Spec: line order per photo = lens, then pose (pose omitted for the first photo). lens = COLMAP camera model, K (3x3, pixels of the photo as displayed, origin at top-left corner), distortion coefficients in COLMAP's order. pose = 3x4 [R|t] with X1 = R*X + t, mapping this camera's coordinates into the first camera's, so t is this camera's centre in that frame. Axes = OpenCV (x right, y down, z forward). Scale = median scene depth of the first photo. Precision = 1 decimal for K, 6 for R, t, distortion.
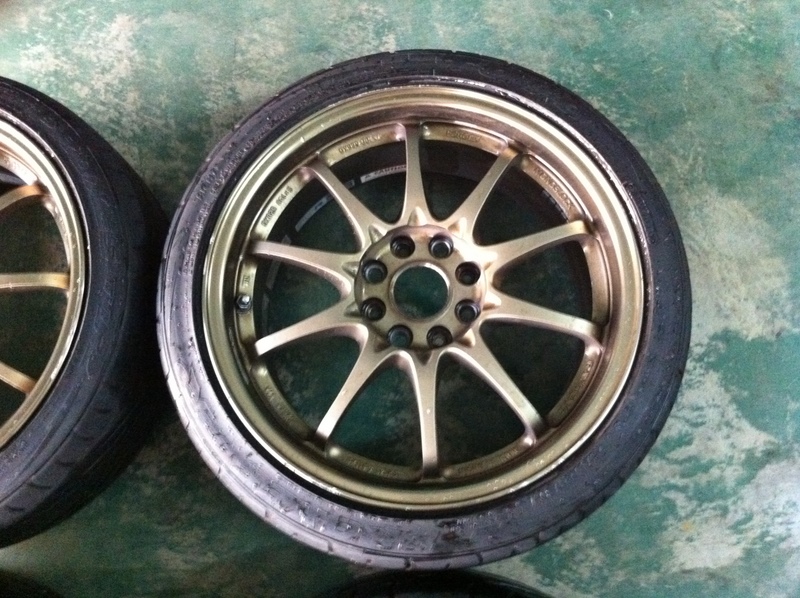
lens RADIAL K [[747.1, 0, 417.5], [0, 747.1, 310.8], [0, 0, 1]] dist [-0.033042, 0.000000]
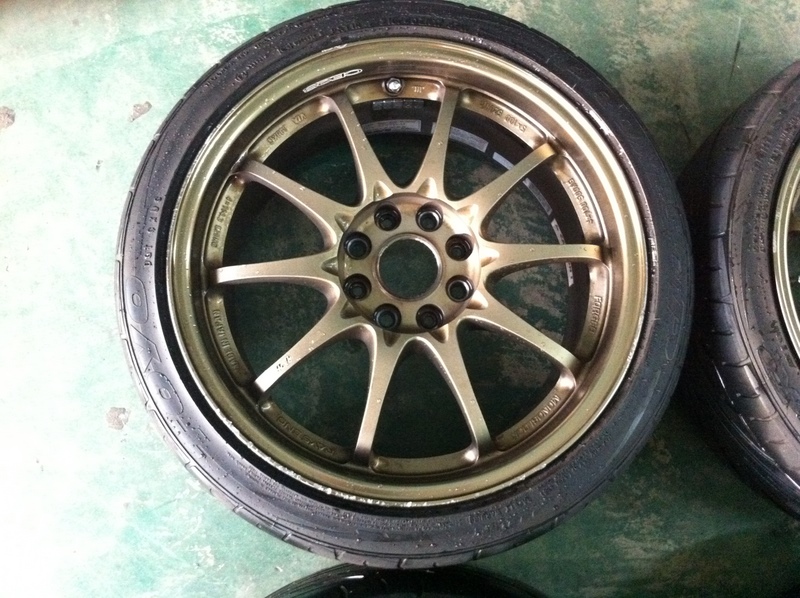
lens RADIAL K [[747.1, 0, 409.2], [0, 747.1, 291.6], [0, 0, 1]] dist [-0.033042, 0.000000]
pose [[0.996821, 0.032938, 0.072541, -0.683705], [-0.036978, 0.997798, 0.055070, -0.033163], [-0.070567, -0.057578, 0.995844, 0.091341]]
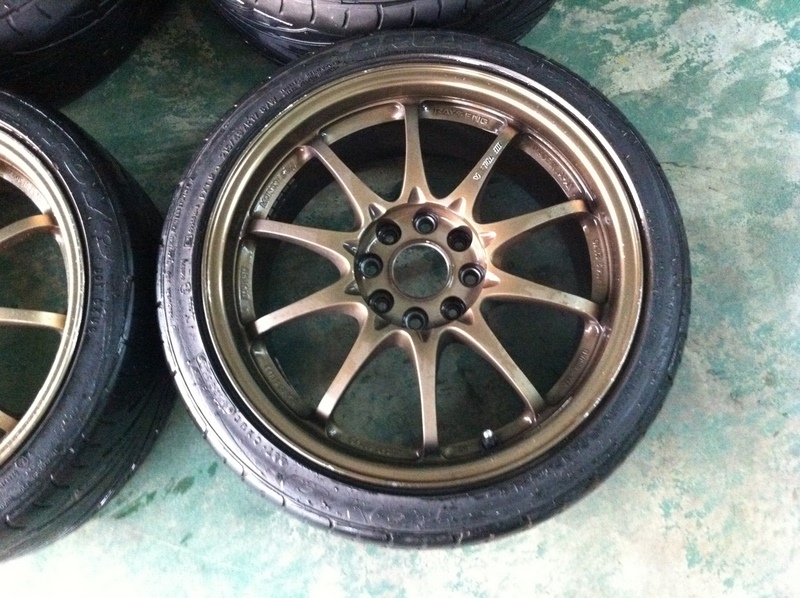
lens RADIAL K [[747.1, 0, 429.6], [0, 747.1, 293.0], [0, 0, 1]] dist [-0.033042, 0.000000]
pose [[0.997337, -0.070849, 0.017310, 0.016723], [0.070945, 0.997468, -0.004991, 0.621550], [-0.016913, 0.006205, 0.999838, -0.147843]]
